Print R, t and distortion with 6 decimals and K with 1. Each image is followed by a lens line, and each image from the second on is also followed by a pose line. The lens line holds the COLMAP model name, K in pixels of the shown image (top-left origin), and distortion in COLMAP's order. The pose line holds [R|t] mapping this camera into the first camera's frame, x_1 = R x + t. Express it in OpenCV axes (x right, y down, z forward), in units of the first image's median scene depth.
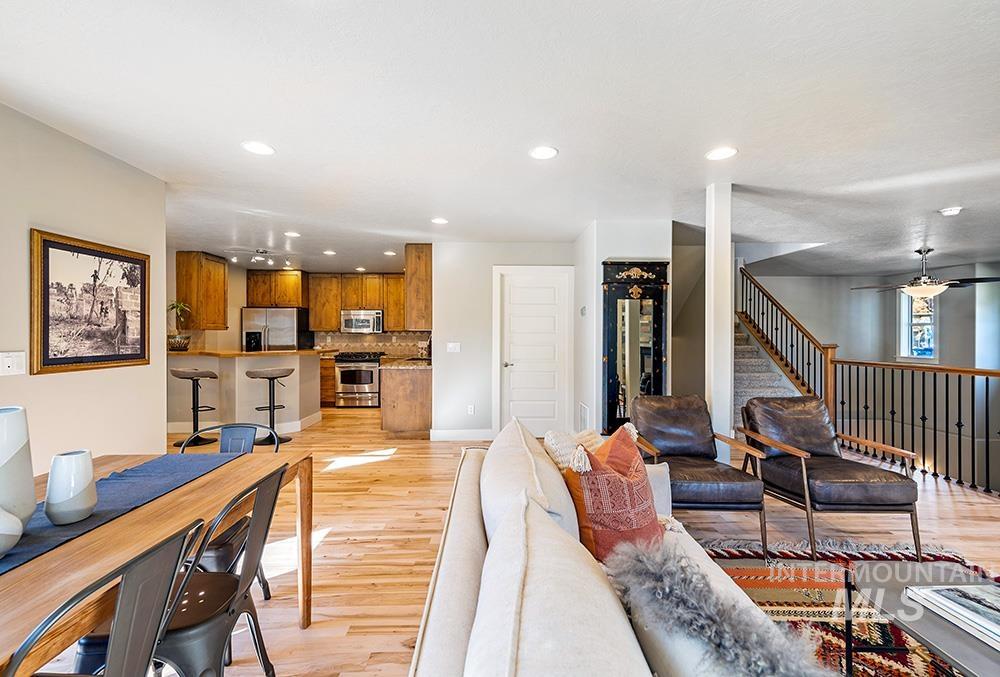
lens RADIAL K [[431.5, 0, 500.3], [0, 431.5, 333.6], [0, 0, 1]] dist [0.000475, 0.000014]
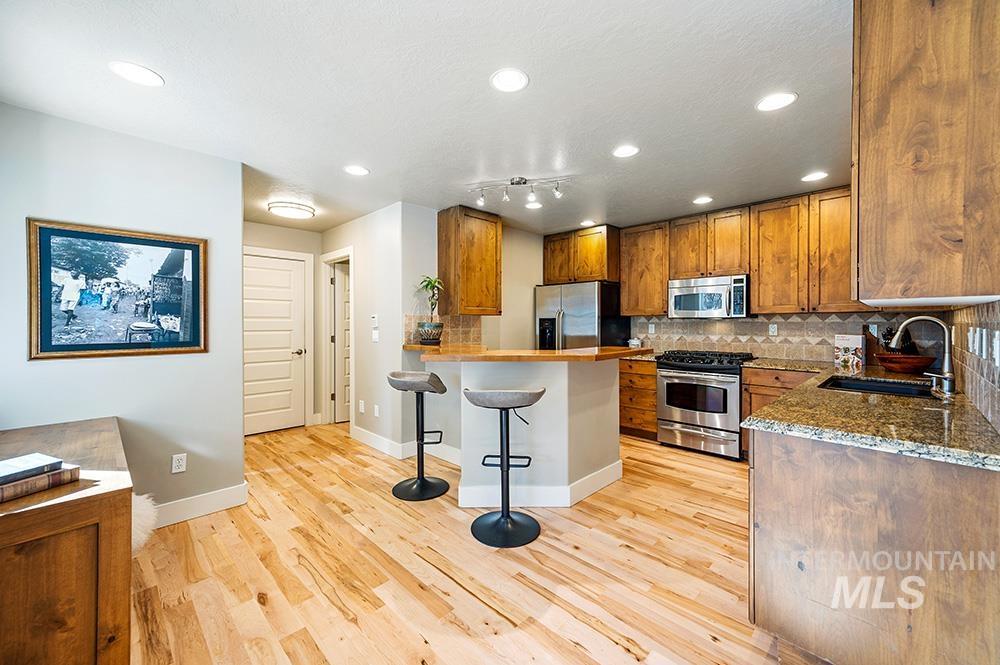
lens RADIAL K [[399.0, 0, 499.8], [0, 399.0, 322.8], [0, 0, 1]] dist [0.023823, 0.000278]
pose [[0.687520, -0.002097, -0.726163, -0.128431], [0.005694, 0.999981, 0.002504, 0.002025], [0.726143, -0.005856, 0.687518, 0.456176]]
